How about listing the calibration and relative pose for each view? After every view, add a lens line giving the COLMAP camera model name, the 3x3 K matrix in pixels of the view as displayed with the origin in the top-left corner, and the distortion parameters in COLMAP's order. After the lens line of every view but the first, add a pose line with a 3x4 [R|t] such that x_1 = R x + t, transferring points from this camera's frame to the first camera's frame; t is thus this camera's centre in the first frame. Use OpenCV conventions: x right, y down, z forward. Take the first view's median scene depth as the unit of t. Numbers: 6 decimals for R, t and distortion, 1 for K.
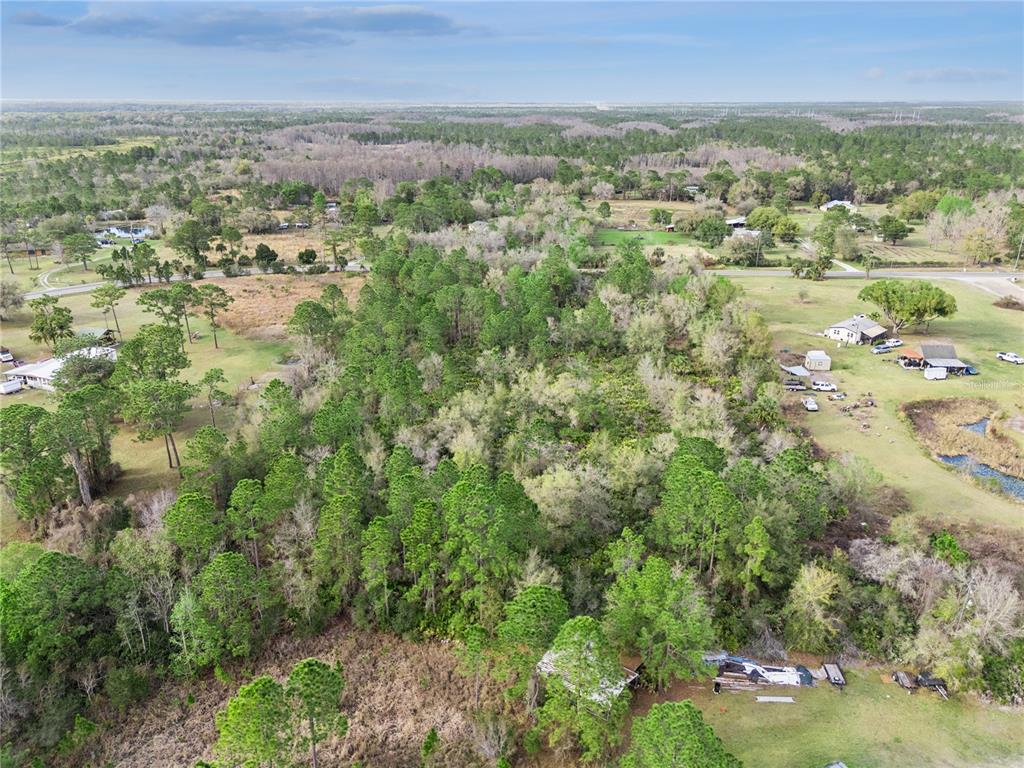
lens RADIAL K [[775.6, 0, 512.0], [0, 775.6, 384.0], [0, 0, 1]] dist [0.036777, -0.031506]
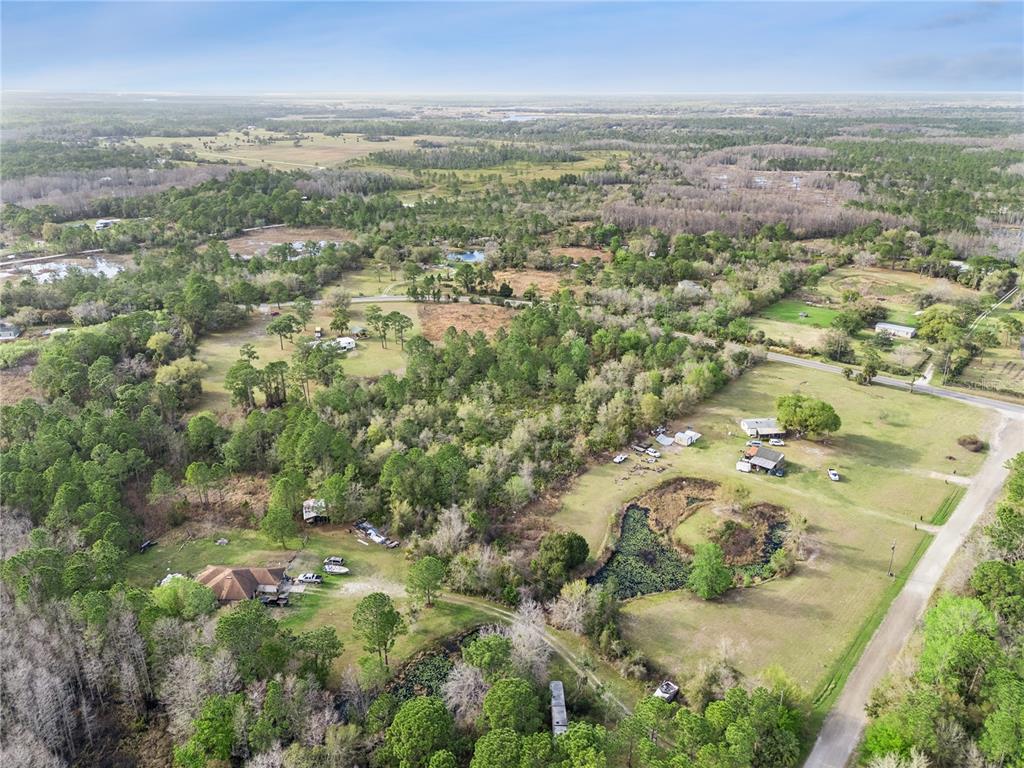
lens RADIAL K [[775.6, 0, 512.0], [0, 775.6, 384.0], [0, 0, 1]] dist [0.036777, -0.031506]
pose [[0.806333, 0.211042, -0.552529, 0.870724], [-0.203607, 0.976122, 0.075702, -0.163656], [0.555312, 0.051458, 0.830049, -0.358180]]
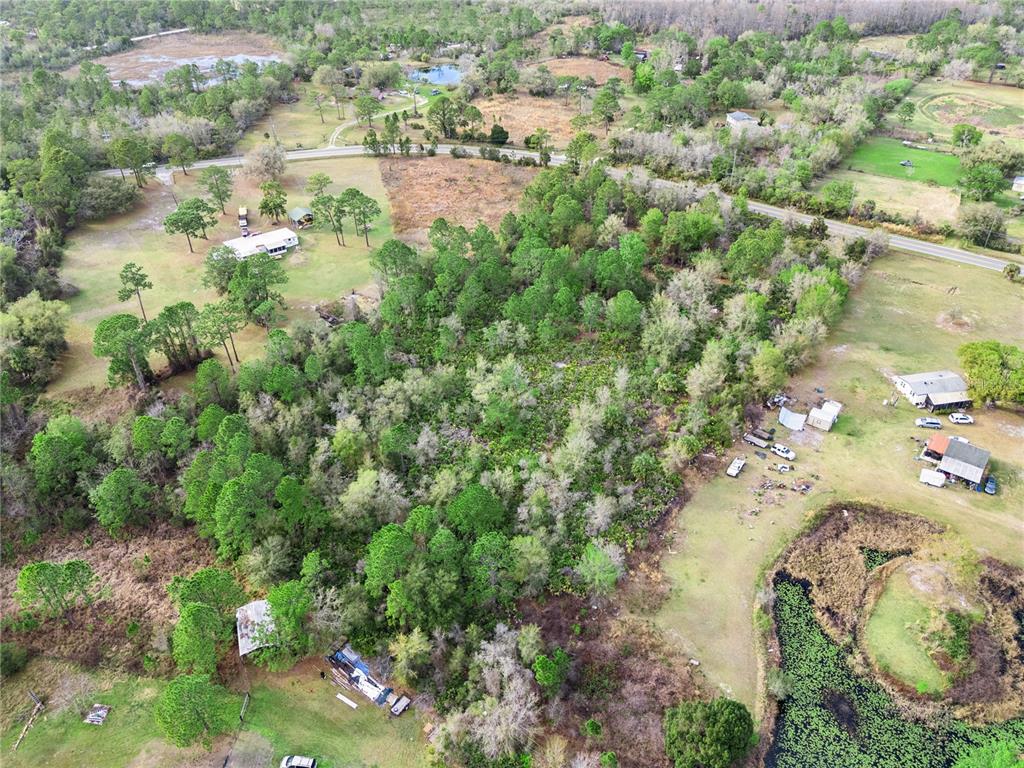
lens RADIAL K [[775.6, 0, 512.0], [0, 775.6, 384.0], [0, 0, 1]] dist [0.036777, -0.031506]
pose [[0.842478, 0.307240, -0.442531, 0.460142], [-0.178700, 0.934301, 0.308461, -0.278495], [0.508229, -0.180792, 0.842032, 0.024886]]
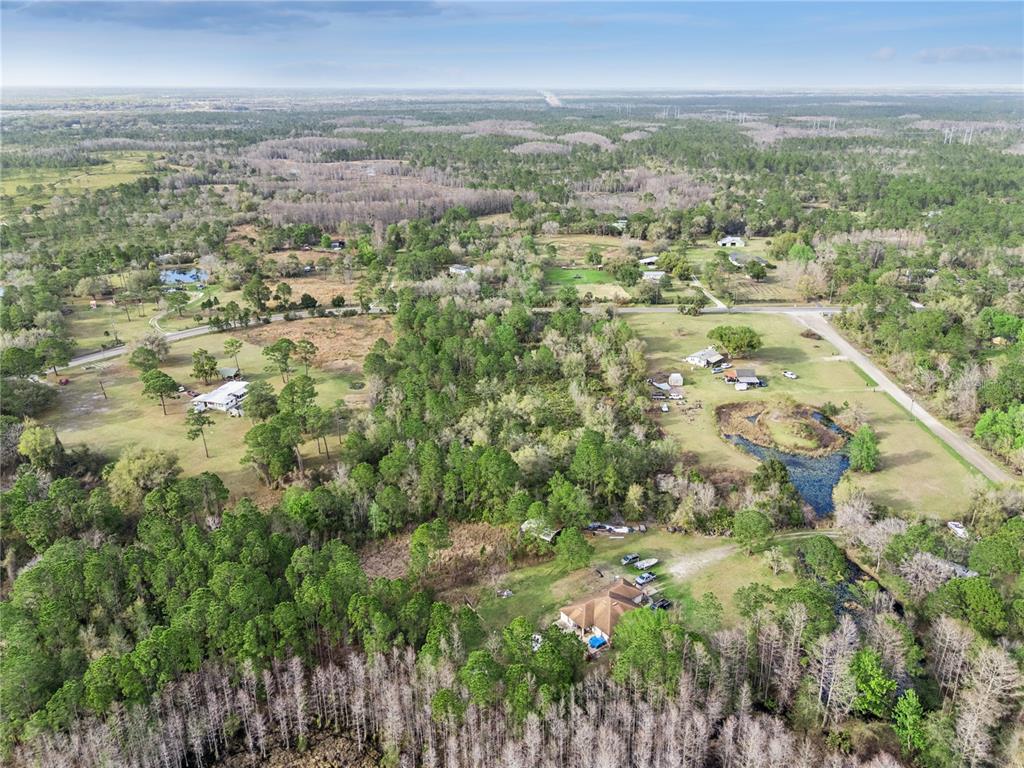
lens RADIAL K [[769.4, 0, 512.0], [0, 769.4, 384.0], [0, 0, 1]] dist [0.043986, -0.003550]
pose [[0.998183, -0.024104, 0.055219, -0.051790], [0.022902, 0.999489, 0.022298, -0.063437], [-0.055728, -0.020993, 0.998225, -0.619807]]
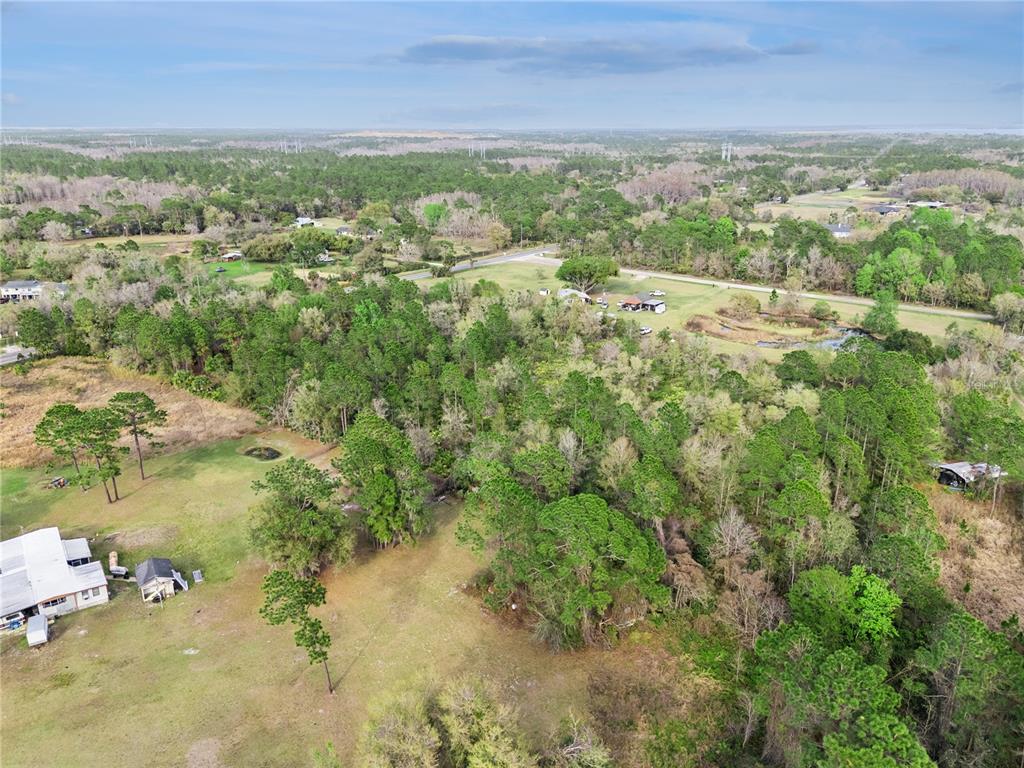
lens RADIAL K [[775.6, 0, 512.0], [0, 775.6, 384.0], [0, 0, 1]] dist [0.036777, -0.031506]
pose [[0.567566, -0.261258, 0.780777, -0.755796], [0.284706, 0.952094, 0.111622, -0.114331], [-0.772535, 0.158939, 0.614758, 0.301069]]
